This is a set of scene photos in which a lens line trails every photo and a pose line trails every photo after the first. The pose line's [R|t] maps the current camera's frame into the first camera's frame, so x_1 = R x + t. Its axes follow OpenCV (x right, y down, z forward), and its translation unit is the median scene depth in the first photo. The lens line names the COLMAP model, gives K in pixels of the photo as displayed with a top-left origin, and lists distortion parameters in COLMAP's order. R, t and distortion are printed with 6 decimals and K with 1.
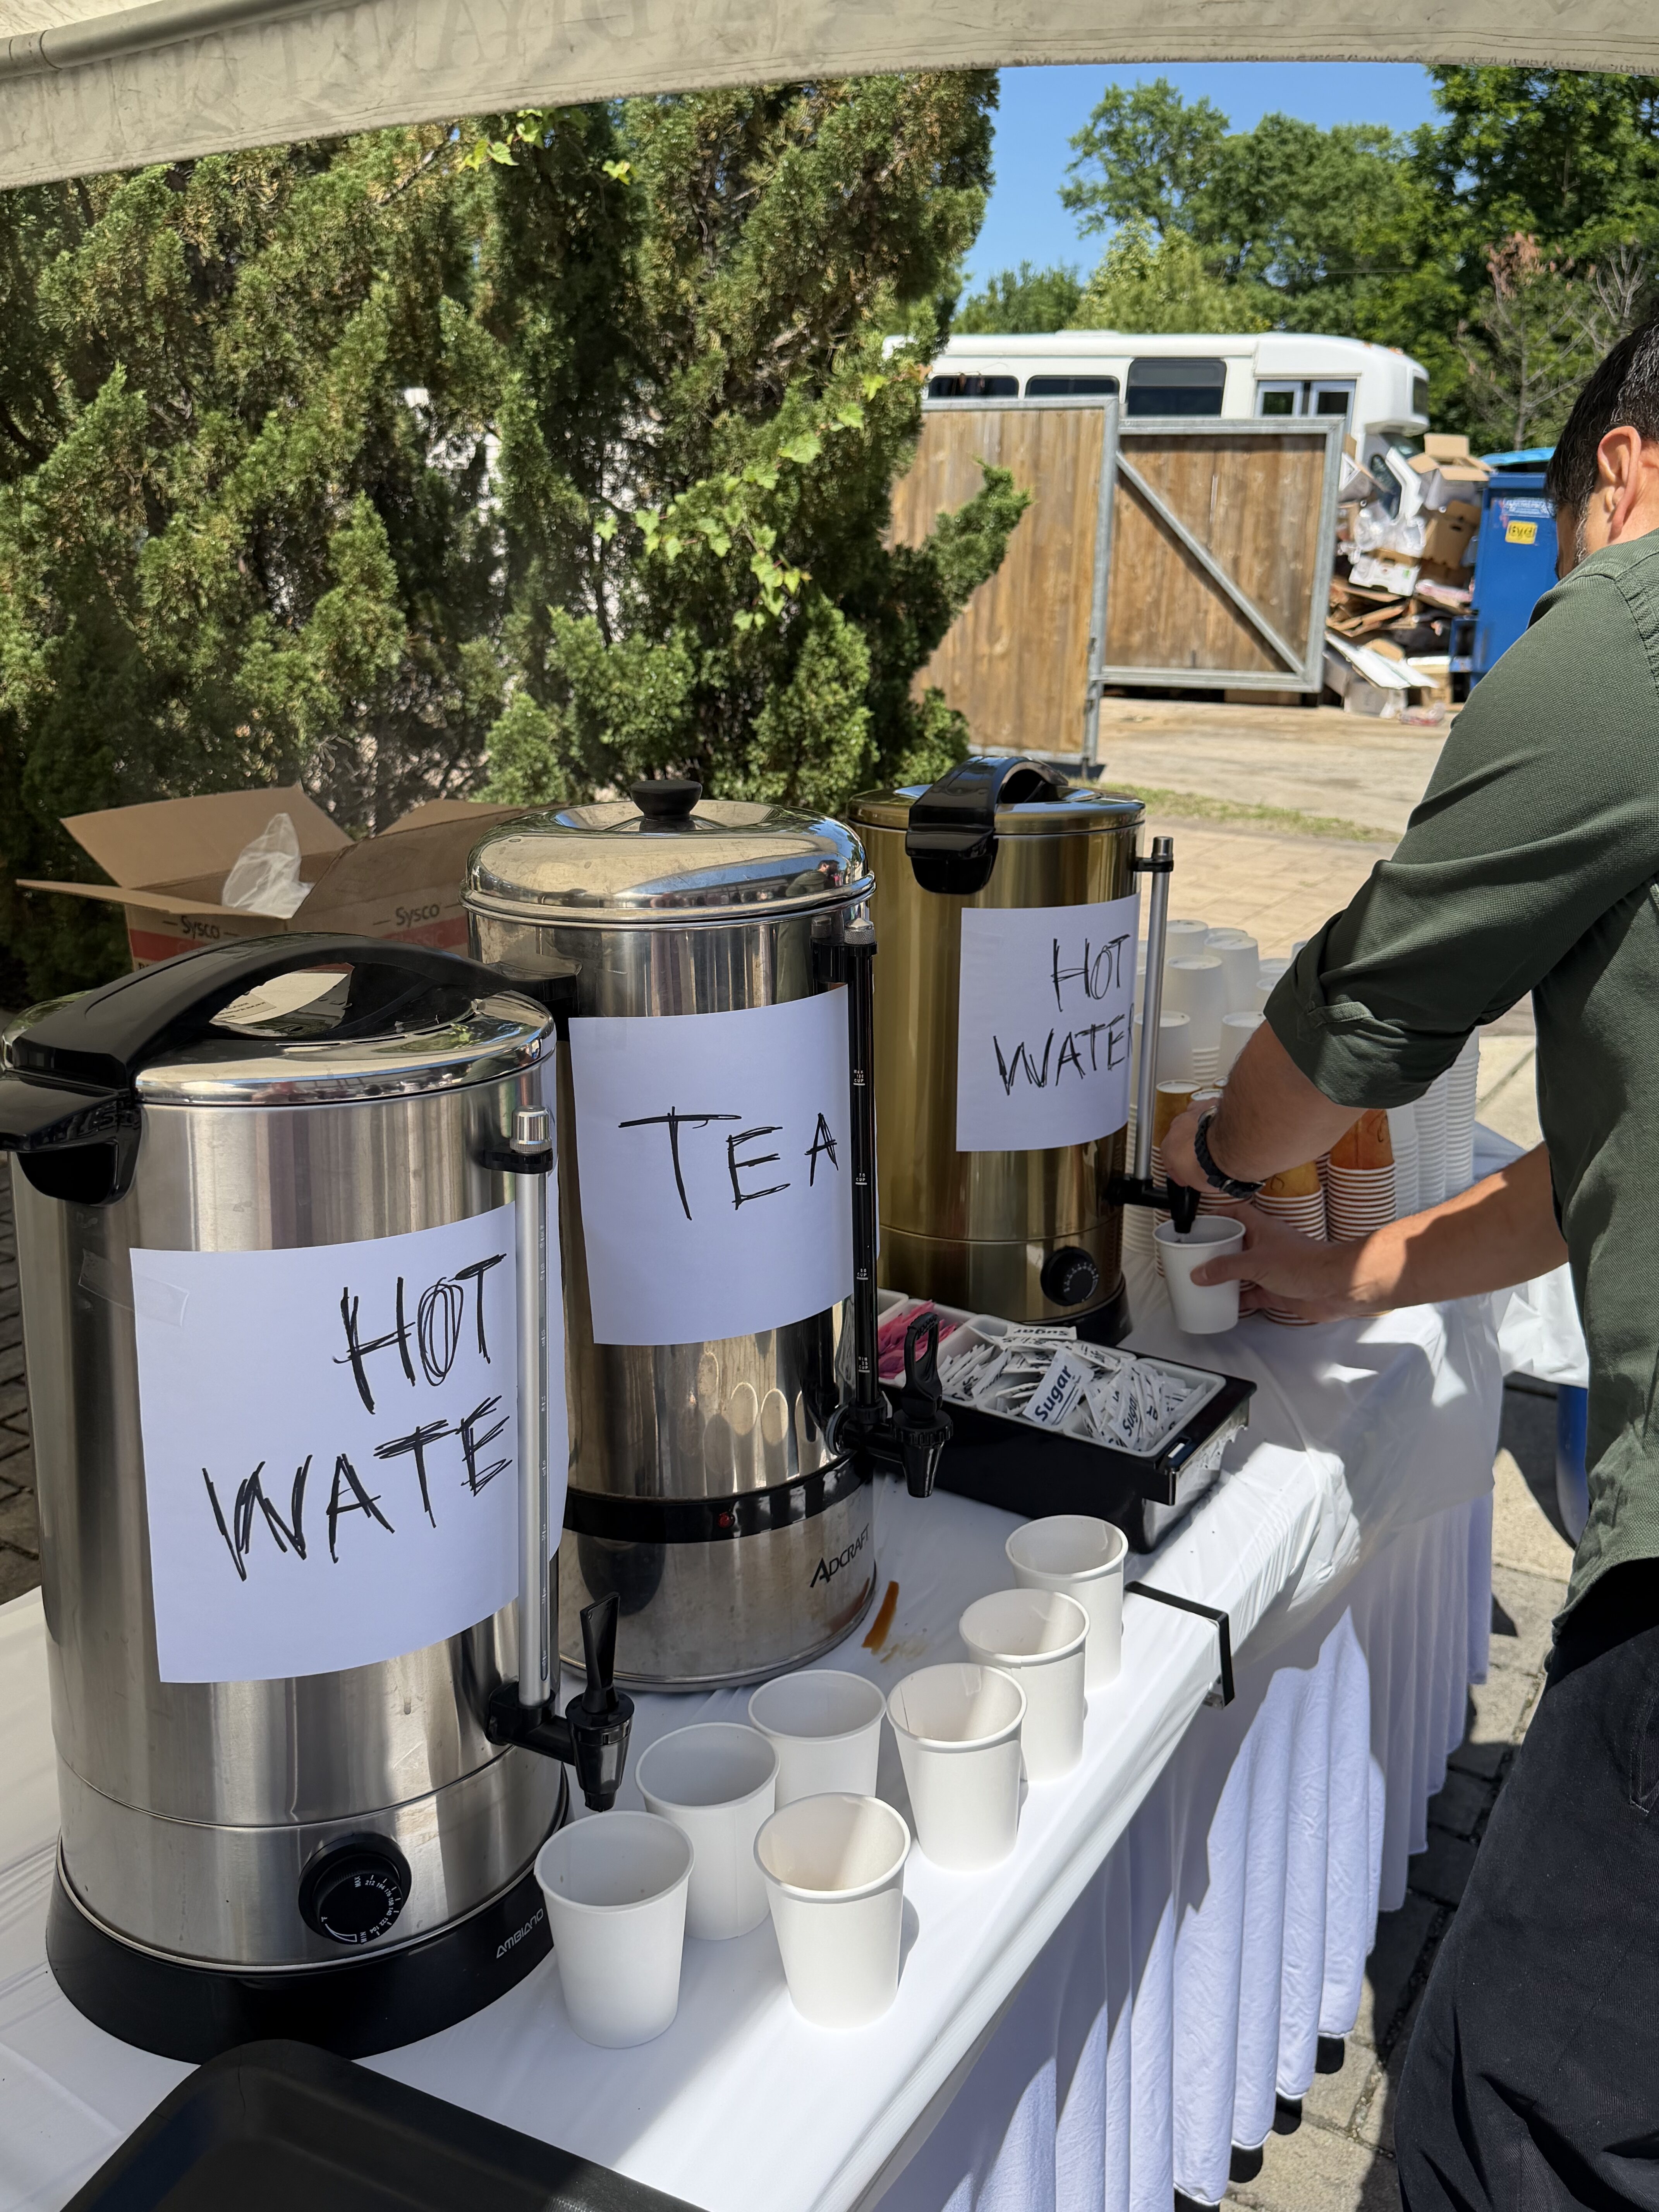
lens RADIAL K [[1828.8, 0, 829.5], [0, 1828.8, 1106.0], [0, 0, 1]] dist [-0.001702, 0.000651]
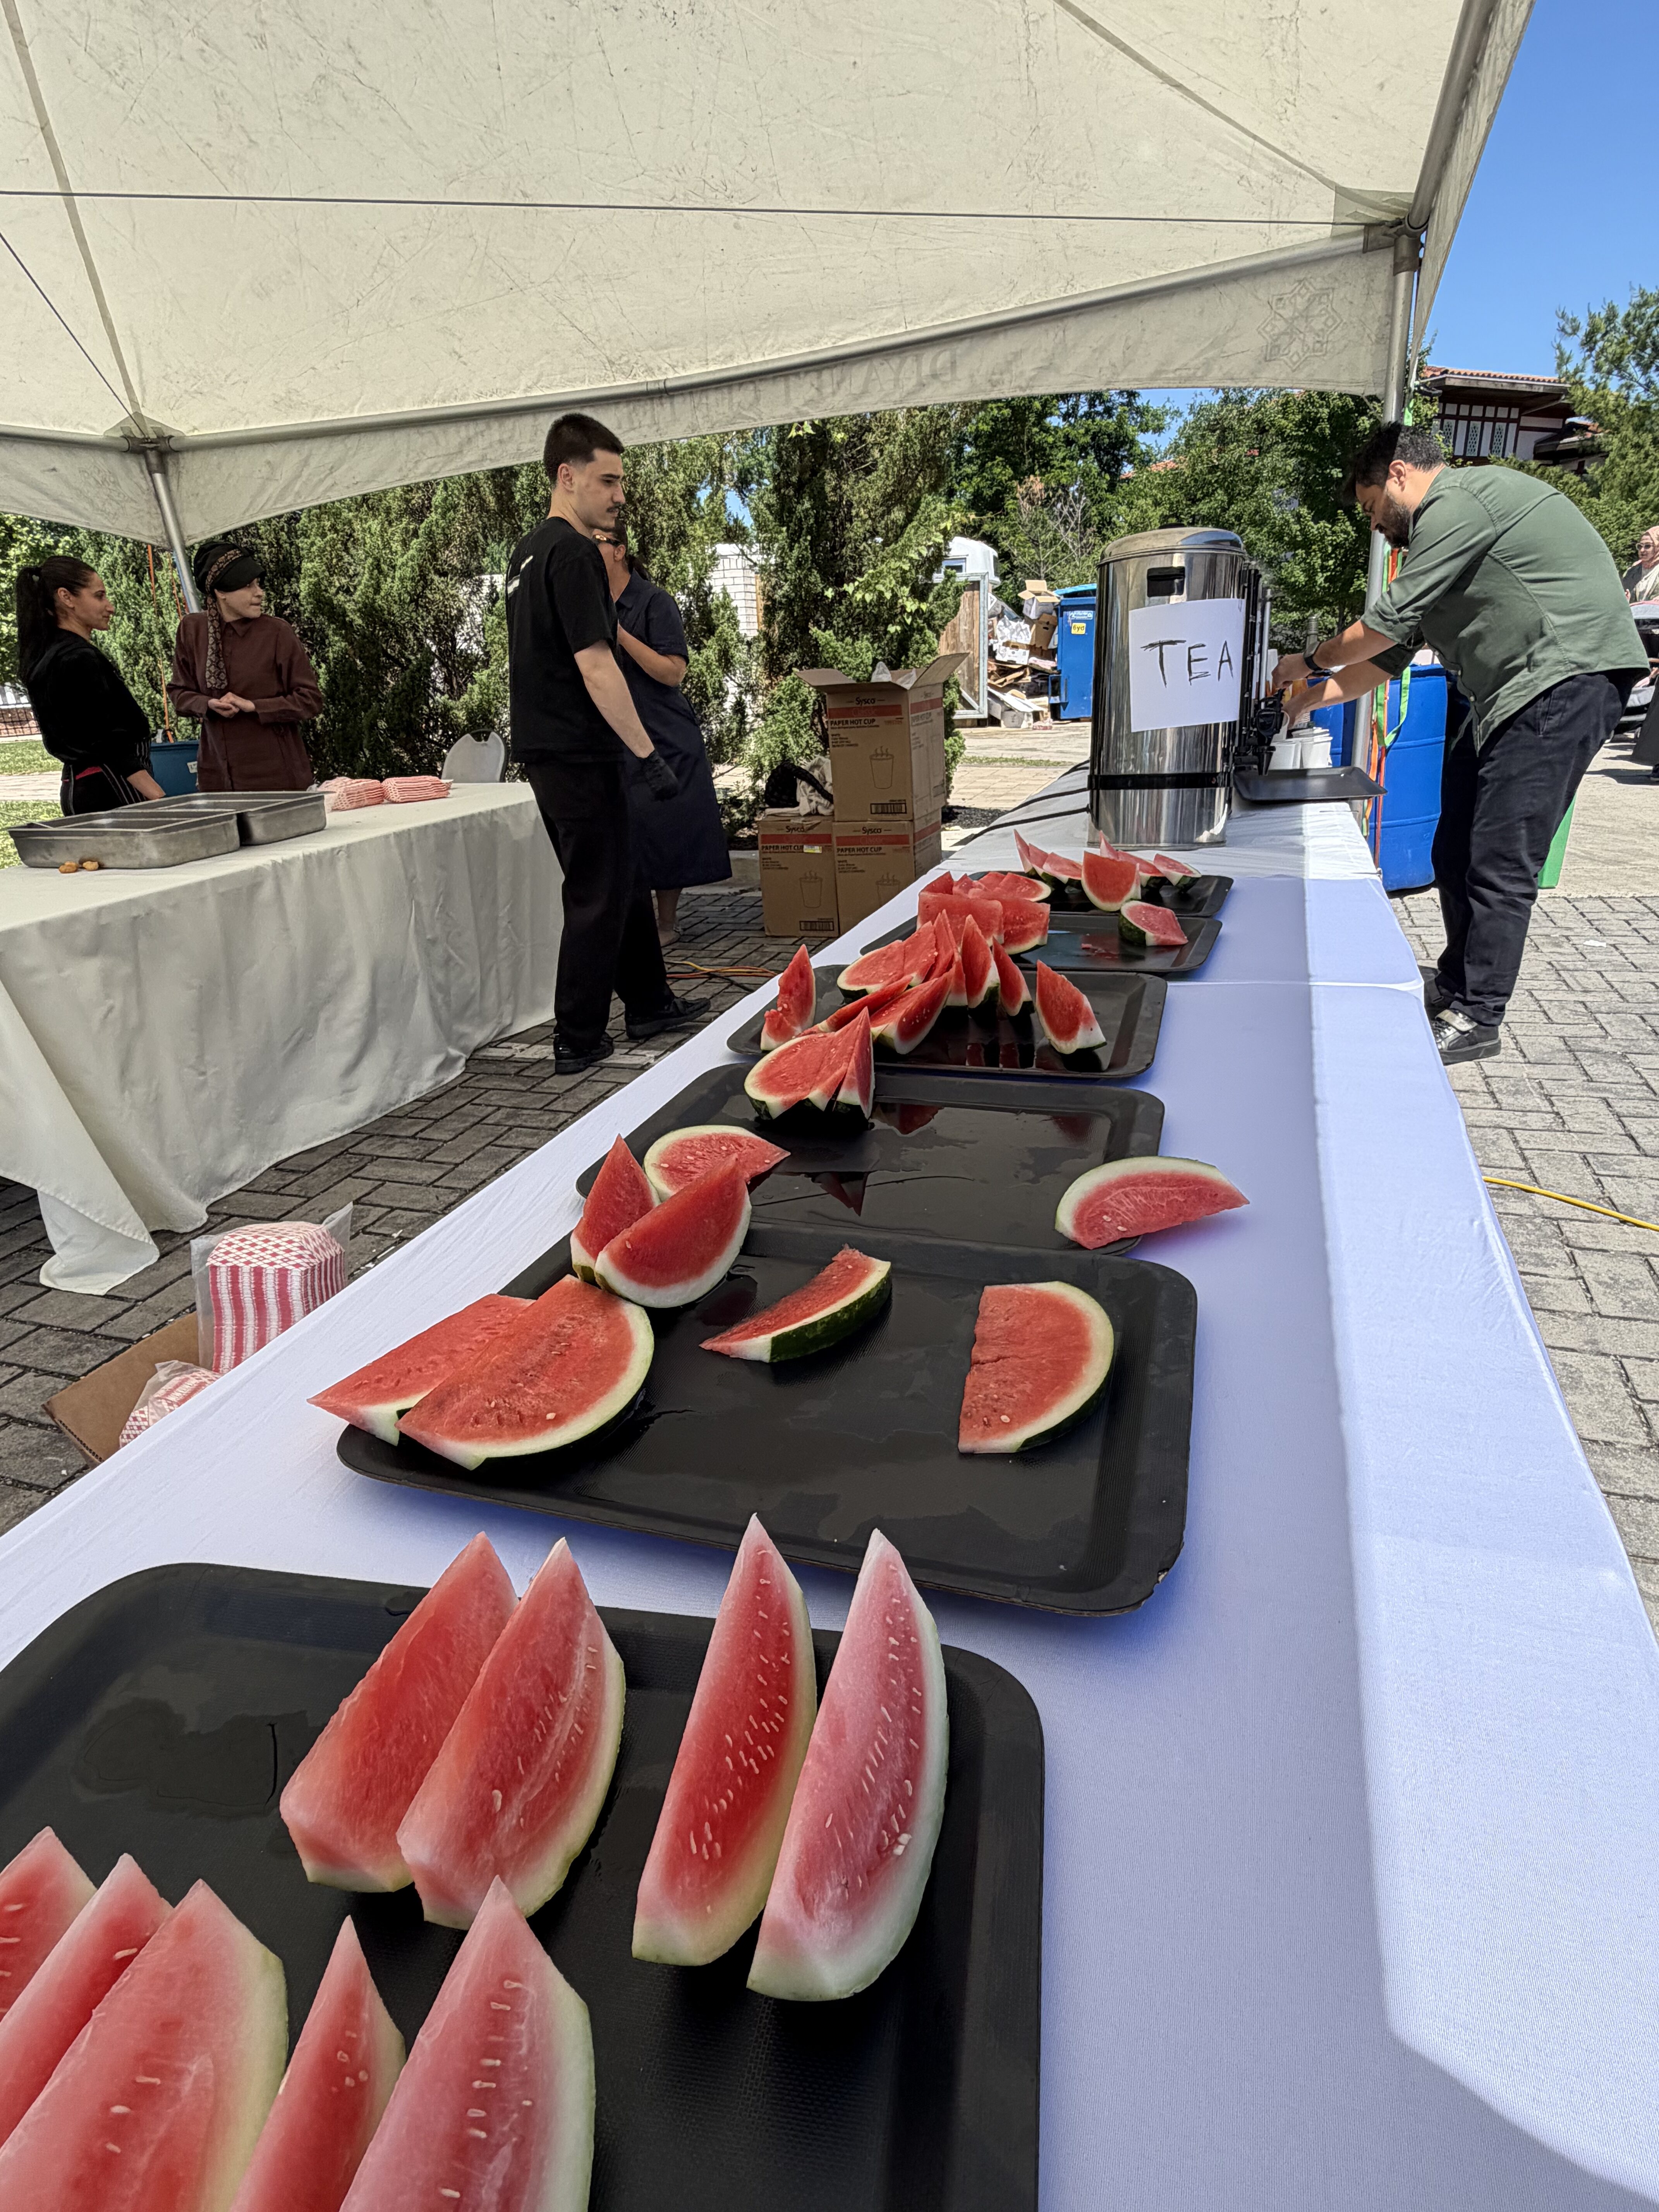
lens RADIAL K [[1172.0, 0, 829.5], [0, 1172.0, 1106.0], [0, 0, 1]] dist [0.005272, 0.001853]
pose [[0.972688, -0.125660, 0.195158, -0.185114], [0.118647, 0.991811, 0.047265, 0.099298], [-0.199499, -0.022819, 0.979632, -0.182595]]
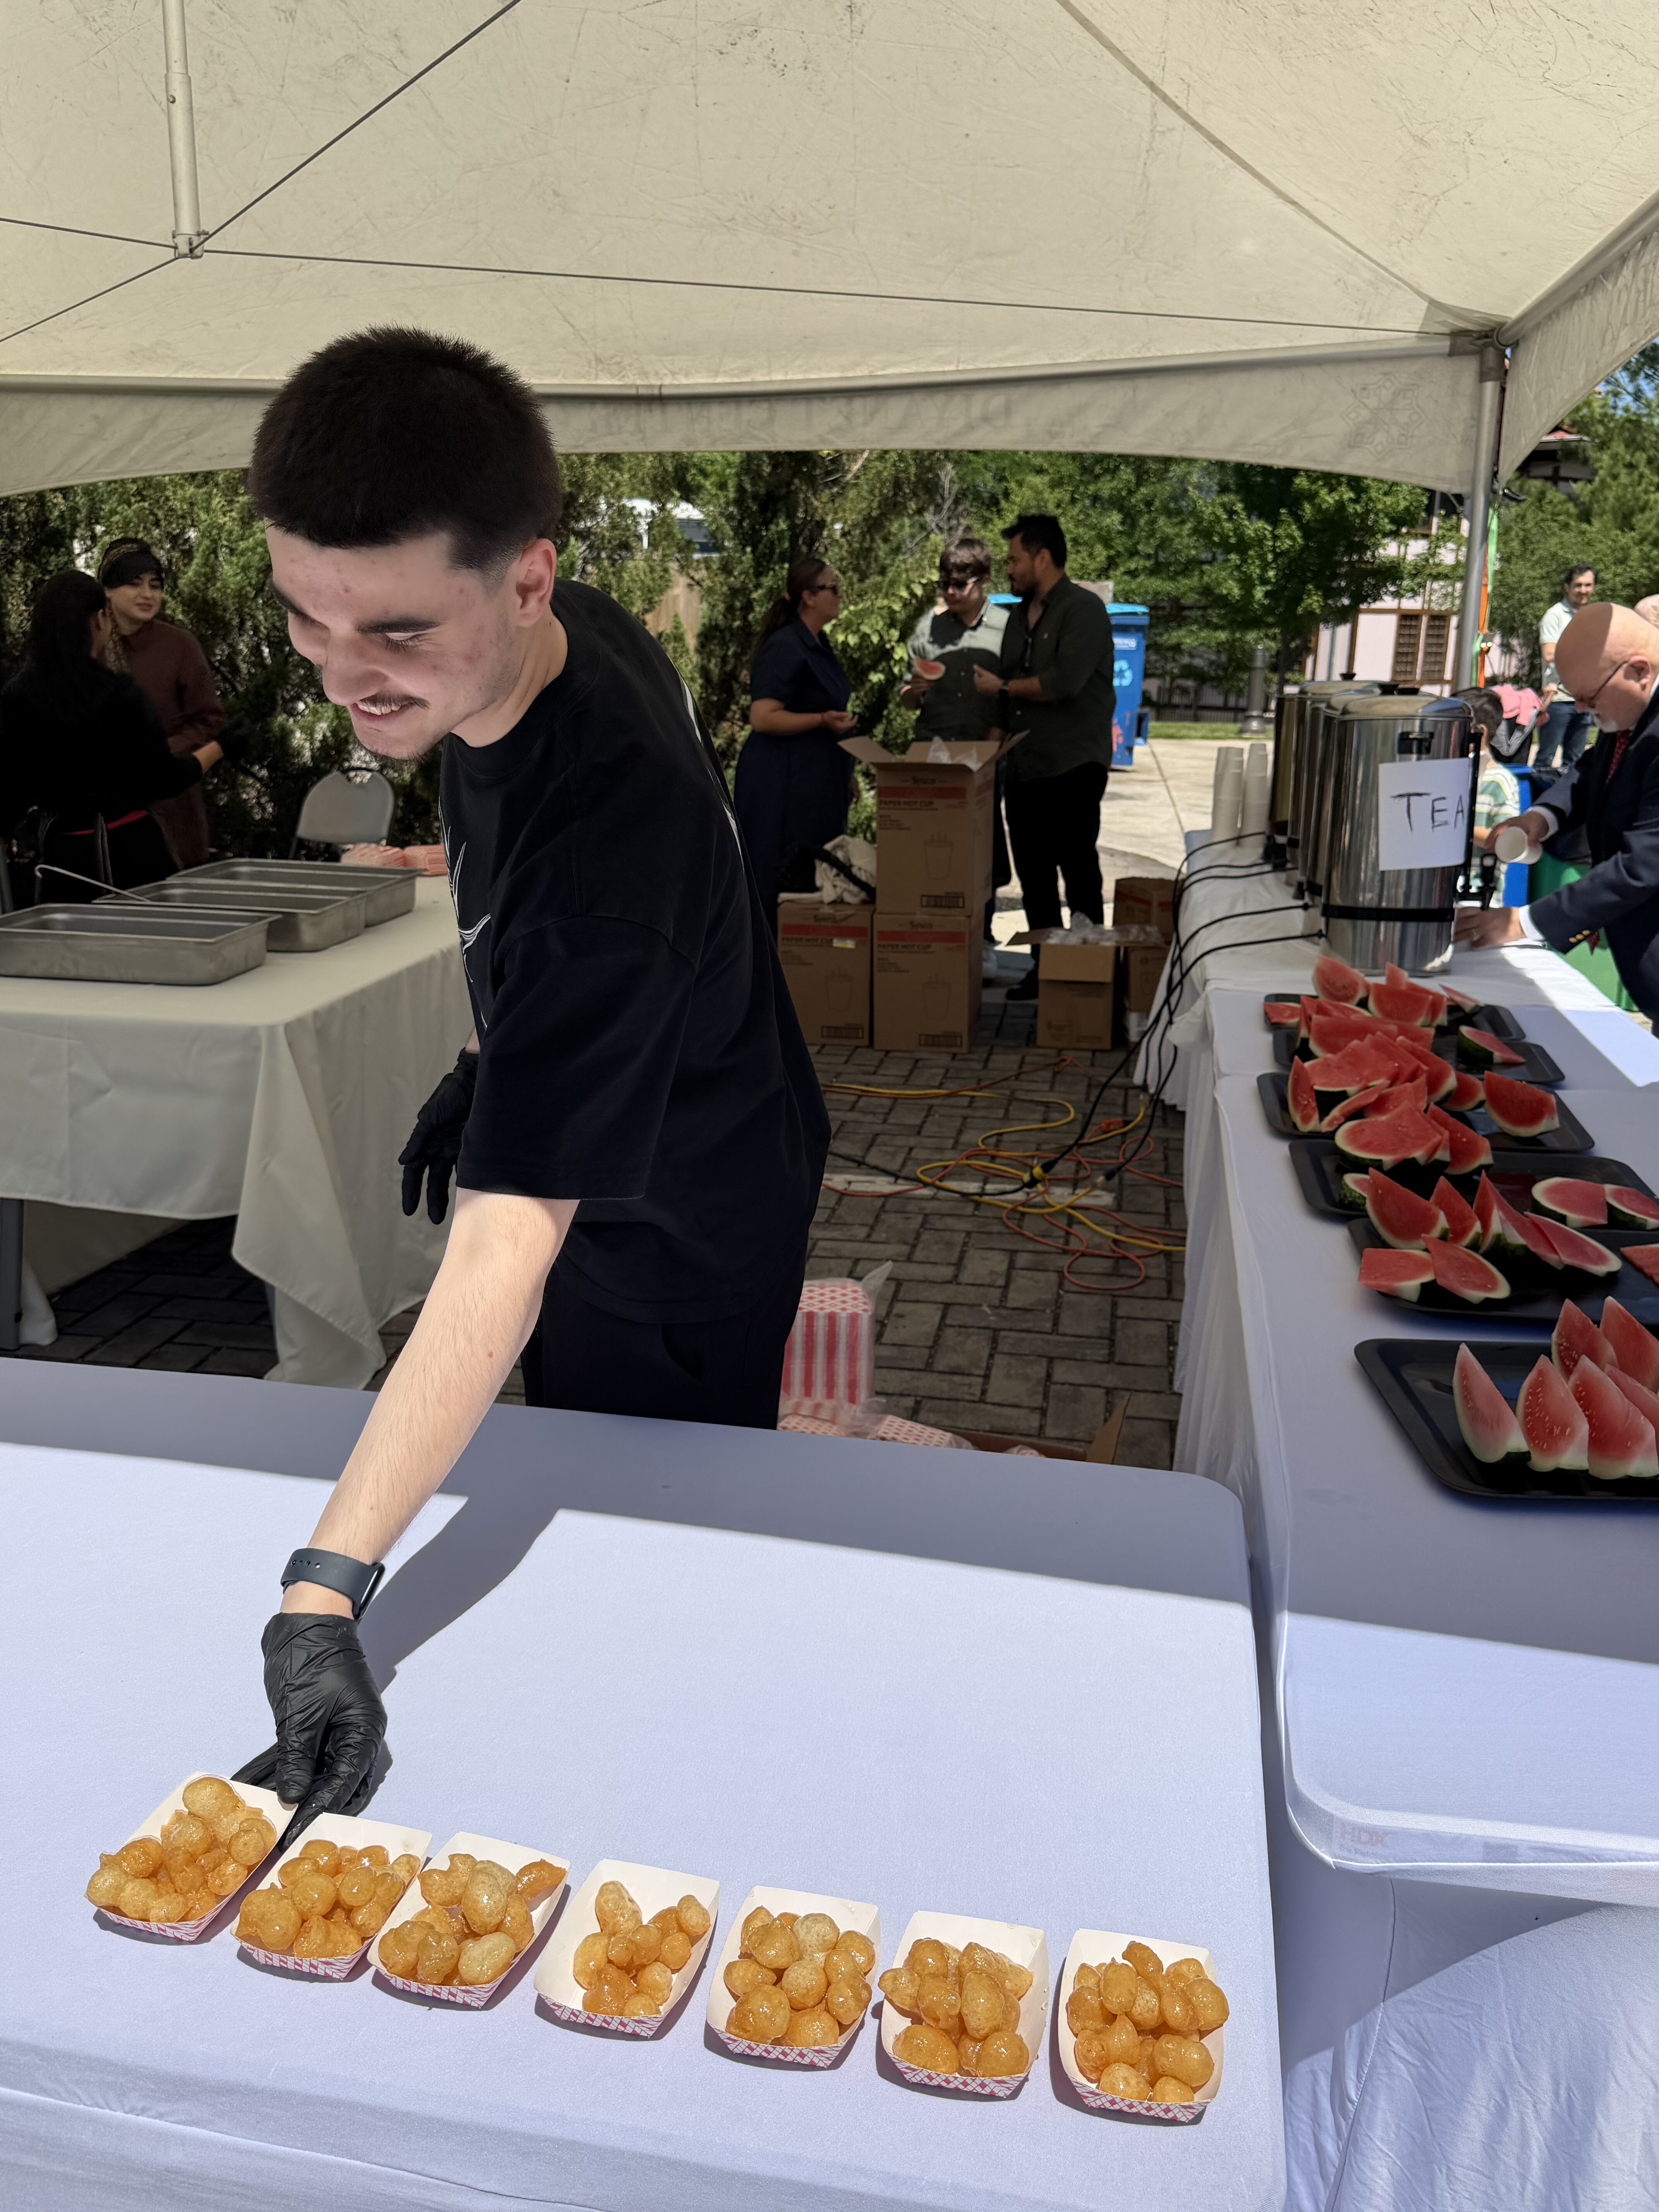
lens RADIAL K [[1873.6, 0, 829.5], [0, 1873.6, 1106.0], [0, 0, 1]] dist [0.067758, -0.092749]
pose [[0.912443, -0.087451, 0.399751, -0.339141], [0.113509, 0.992652, -0.041932, 0.098180], [-0.393147, 0.083636, 0.915664, -0.281290]]
